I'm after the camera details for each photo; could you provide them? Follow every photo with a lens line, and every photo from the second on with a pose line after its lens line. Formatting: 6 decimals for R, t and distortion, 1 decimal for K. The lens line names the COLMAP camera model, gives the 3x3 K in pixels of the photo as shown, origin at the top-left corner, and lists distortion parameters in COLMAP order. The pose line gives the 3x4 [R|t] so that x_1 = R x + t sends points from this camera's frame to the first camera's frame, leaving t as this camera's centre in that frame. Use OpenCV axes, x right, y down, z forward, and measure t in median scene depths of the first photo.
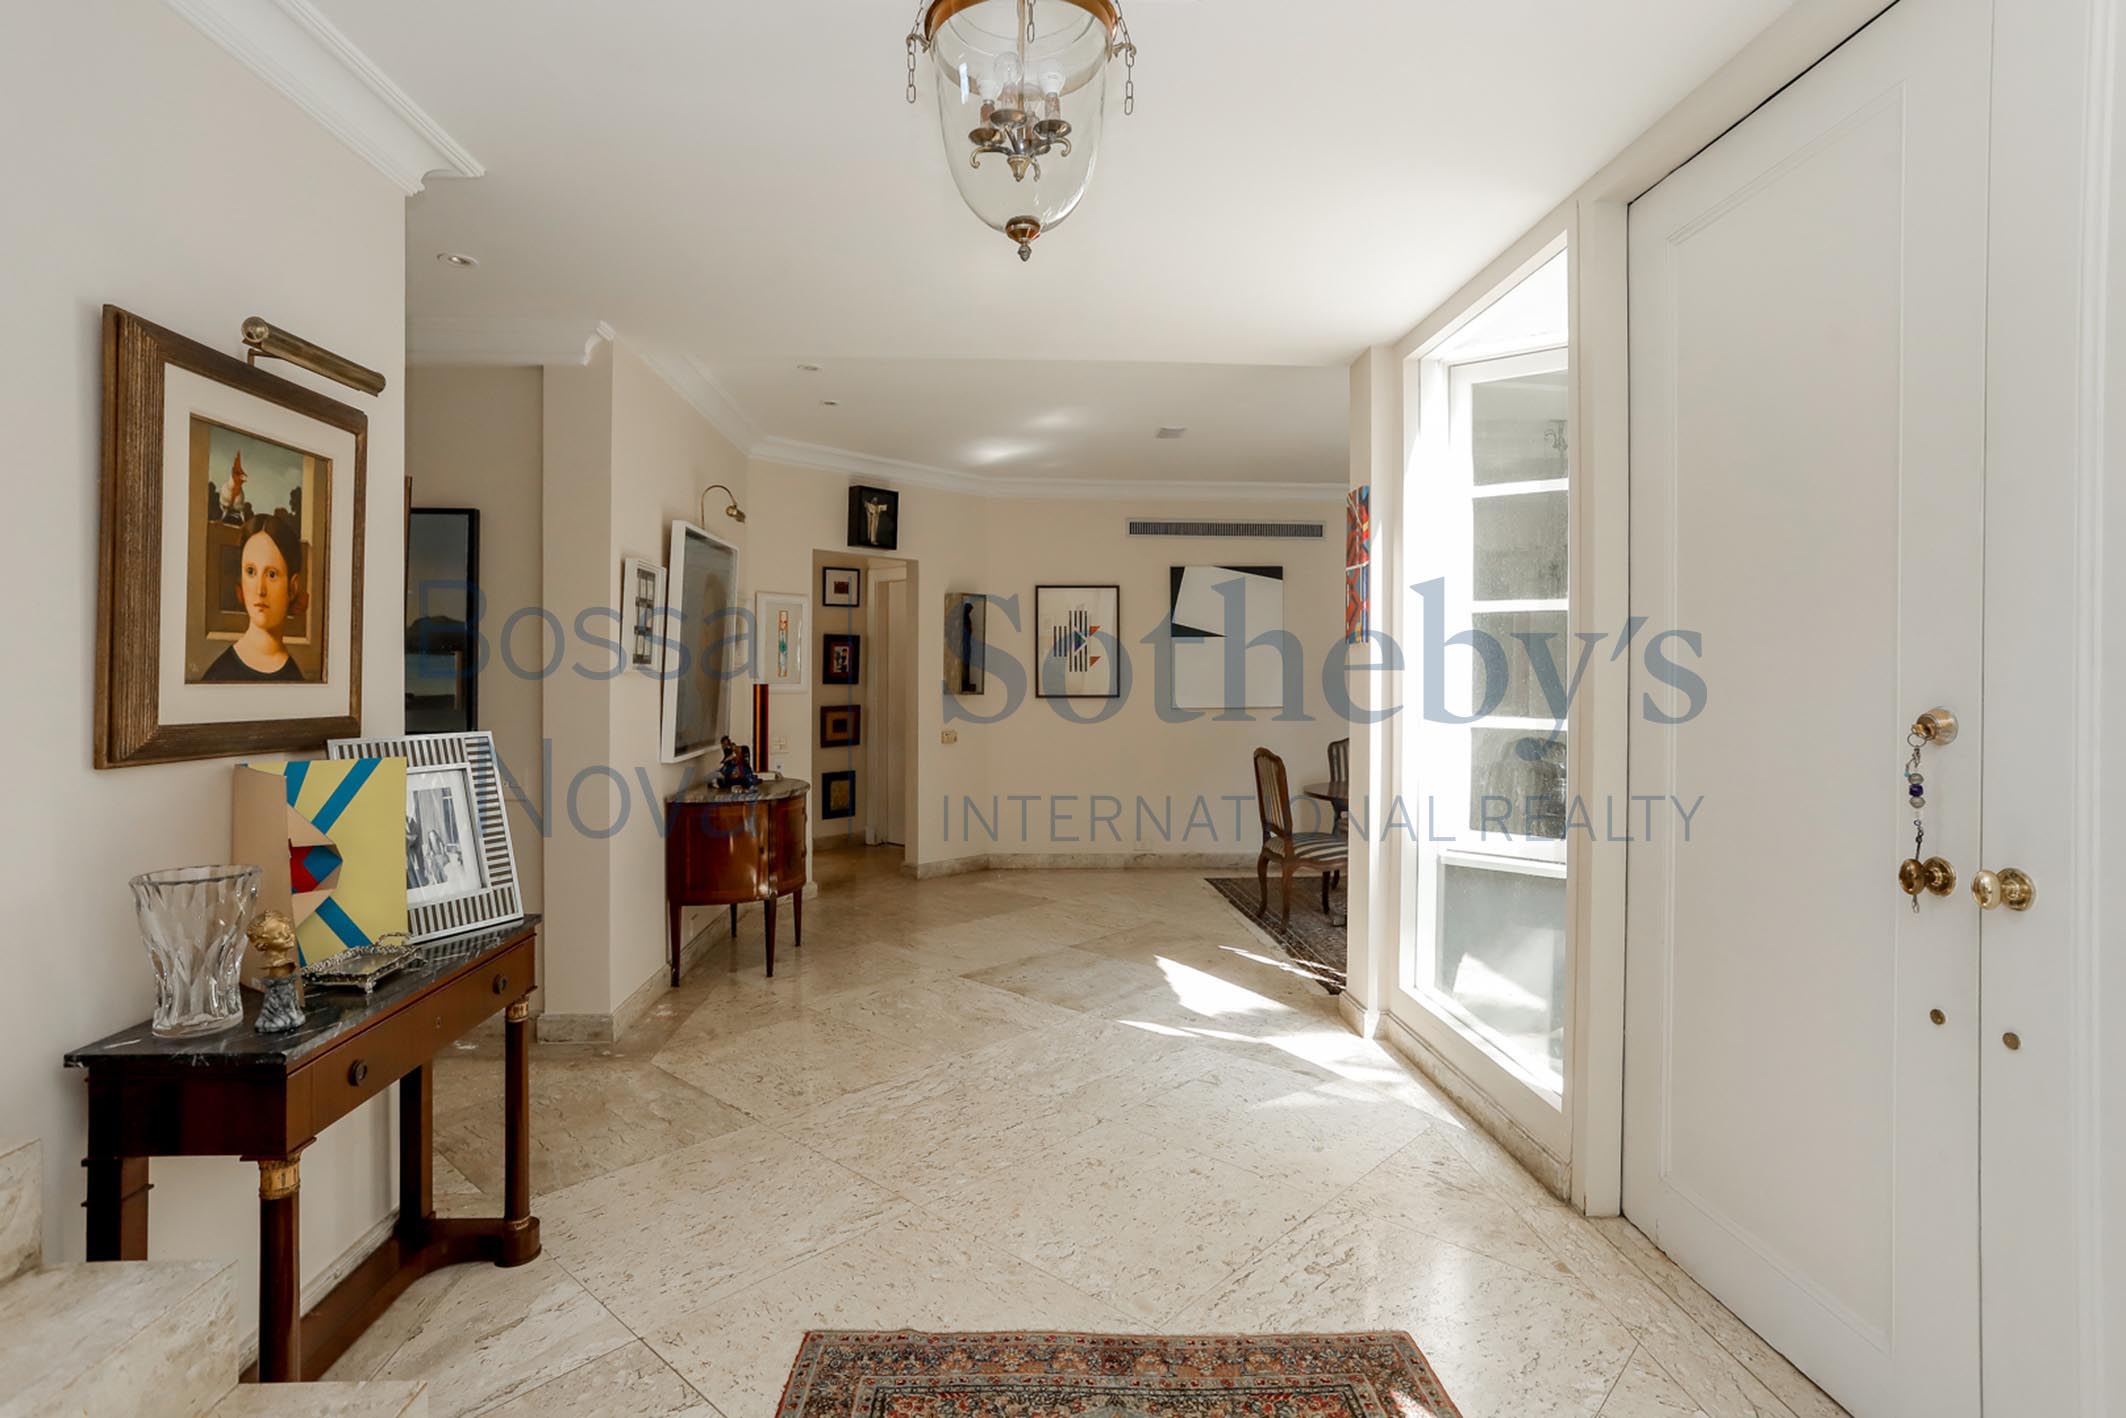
lens RADIAL K [[1103.1, 0, 1065.1], [0, 1103.1, 697.0], [0, 0, 1]] dist [-0.044050, 0.034188]
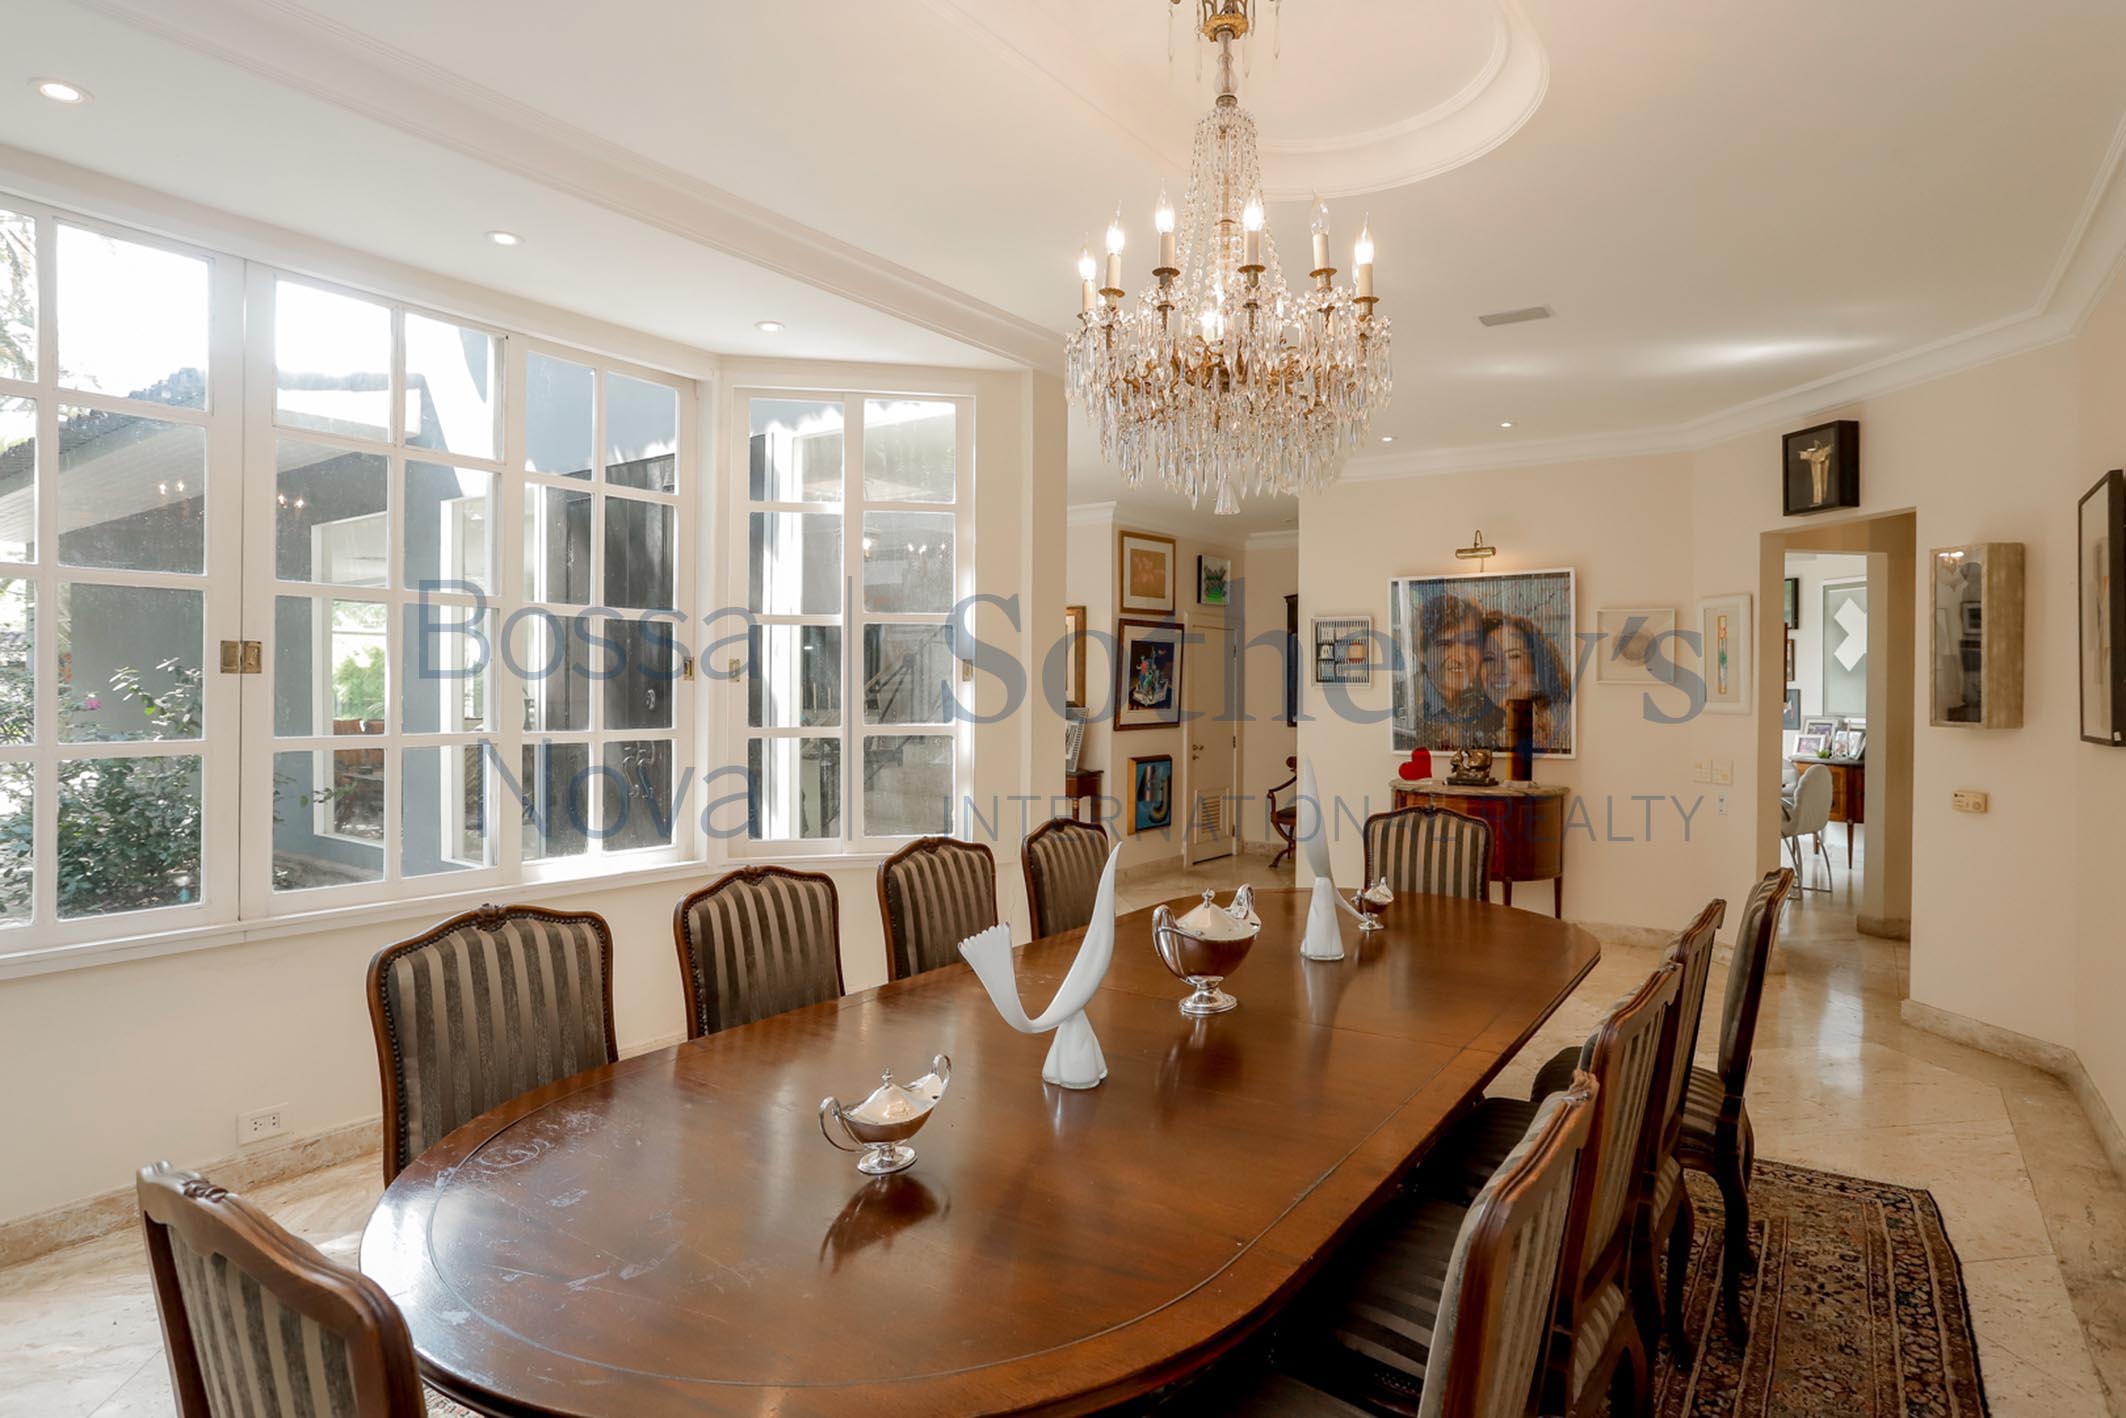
lens RADIAL K [[1103.1, 0, 1065.1], [0, 1103.1, 697.0], [0, 0, 1]] dist [-0.044050, 0.034188]
pose [[-0.633192, -0.003375, -0.773987, 0.634779], [-0.006491, 0.999978, 0.000950, -0.017387], [0.773967, 0.005625, -0.633201, 1.036974]]
